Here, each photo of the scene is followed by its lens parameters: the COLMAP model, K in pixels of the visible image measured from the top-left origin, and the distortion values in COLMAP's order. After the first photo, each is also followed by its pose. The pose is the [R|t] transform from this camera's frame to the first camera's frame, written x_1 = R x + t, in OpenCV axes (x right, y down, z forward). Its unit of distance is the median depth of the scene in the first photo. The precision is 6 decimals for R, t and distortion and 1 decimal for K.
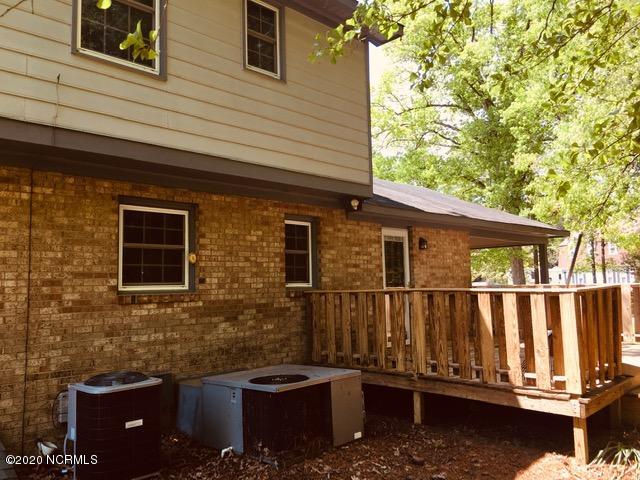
lens RADIAL K [[543.5, 0, 320.0], [0, 543.5, 240.0], [0, 0, 1]] dist [0.085016, -0.126721]
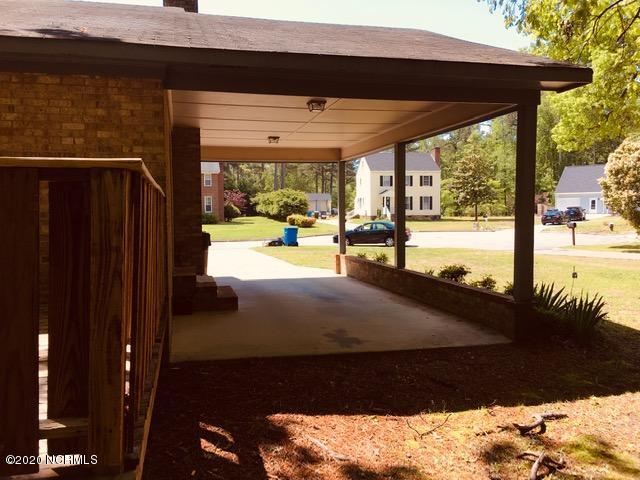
lens RADIAL K [[543.5, 0, 320.0], [0, 543.5, 240.0], [0, 0, 1]] dist [0.085016, -0.126721]
pose [[0.842839, 0.067835, -0.533873, 1.085691], [0.026375, 0.985625, 0.166874, 0.077426], [0.537519, -0.154729, 0.828935, 1.124896]]
